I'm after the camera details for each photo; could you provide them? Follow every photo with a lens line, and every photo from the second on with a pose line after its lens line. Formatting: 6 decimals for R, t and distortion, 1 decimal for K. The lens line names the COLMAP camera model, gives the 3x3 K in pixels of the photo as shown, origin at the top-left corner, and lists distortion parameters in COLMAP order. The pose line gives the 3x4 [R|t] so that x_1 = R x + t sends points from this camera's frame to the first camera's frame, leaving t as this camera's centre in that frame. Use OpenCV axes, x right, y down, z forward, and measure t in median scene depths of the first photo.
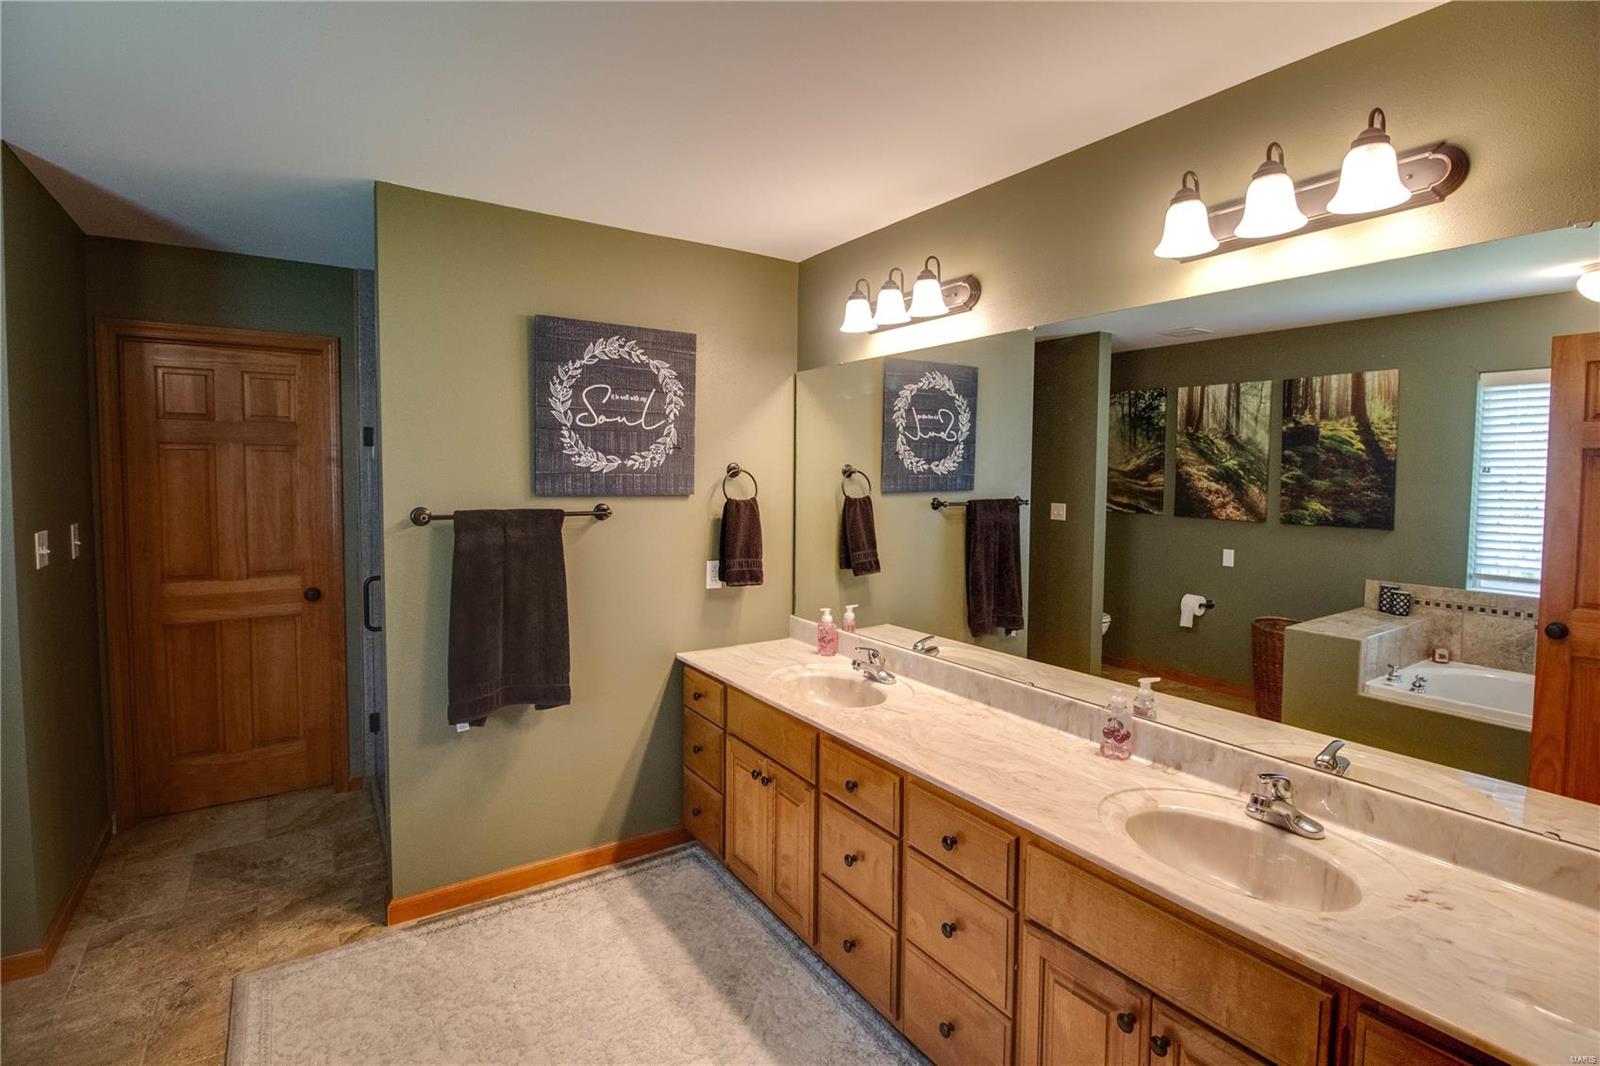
lens RADIAL K [[763.6, 0, 805.5], [0, 763.6, 527.3], [0, 0, 1]] dist [-0.002425, -0.007969]
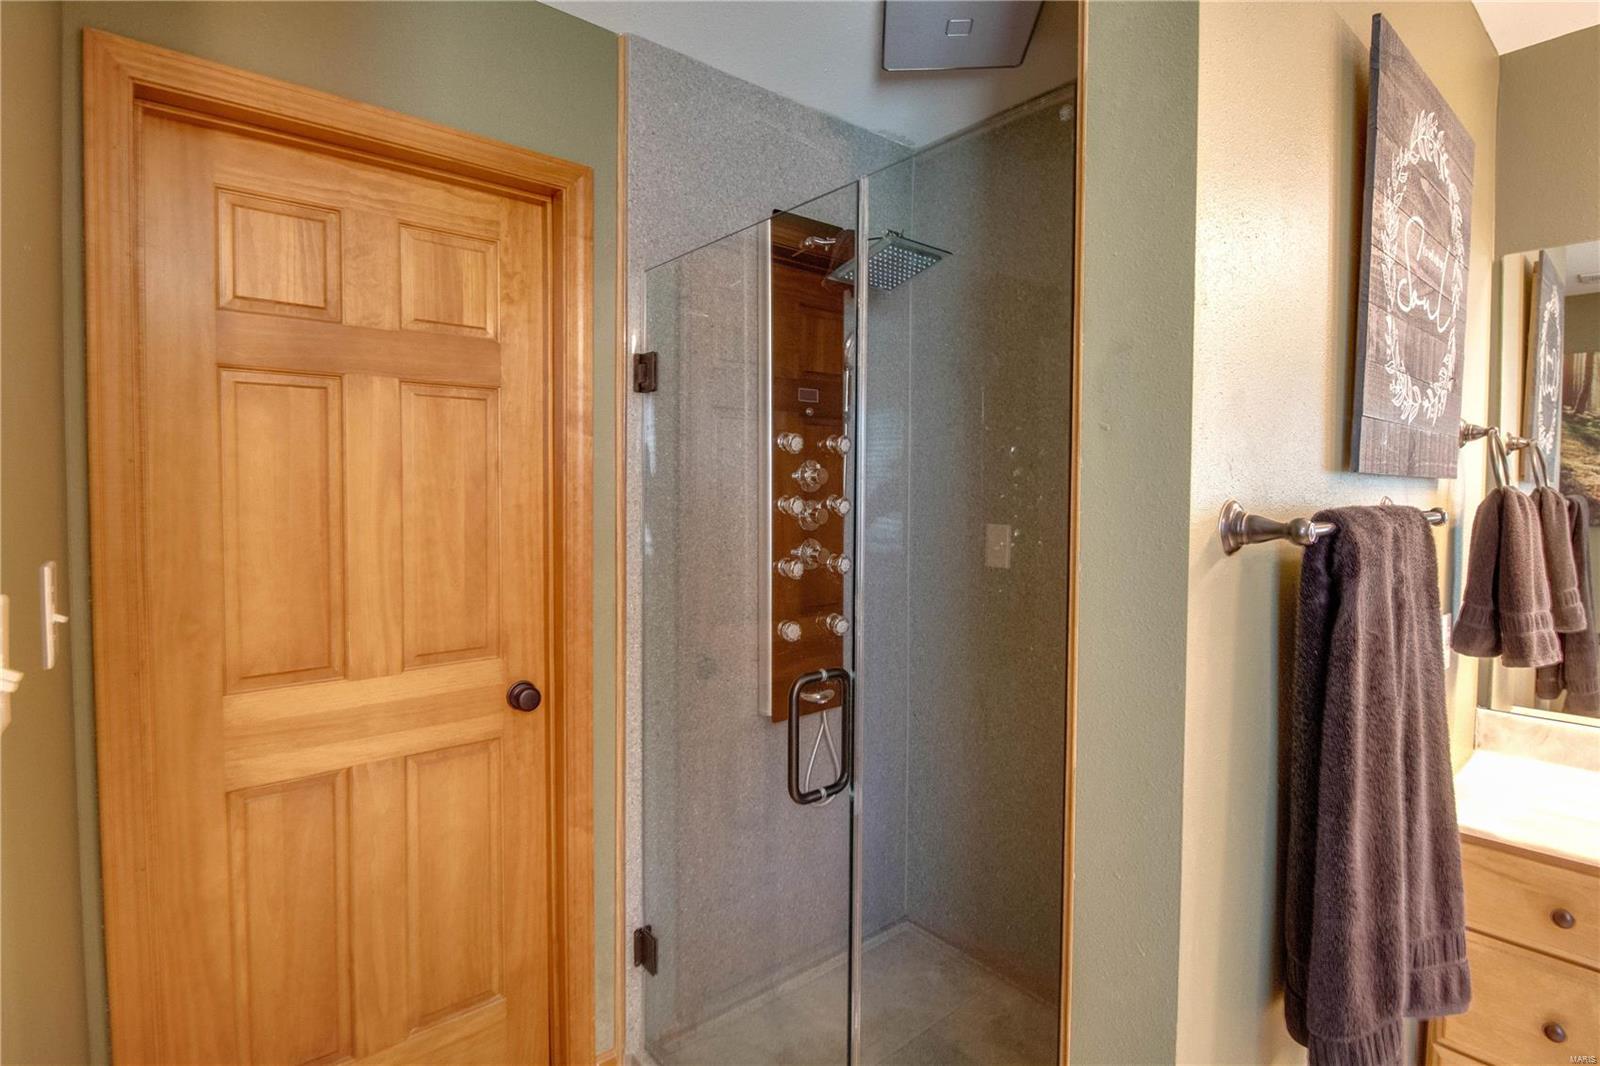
lens RADIAL K [[763.6, 0, 802.4], [0, 763.6, 522.9], [0, 0, 1]] dist [-0.002425, -0.007969]
pose [[0.993524, -0.010130, 0.113173, -0.541217], [0.012999, 0.999612, -0.024638, -0.007764], [-0.112880, 0.025950, 0.993270, 0.507968]]
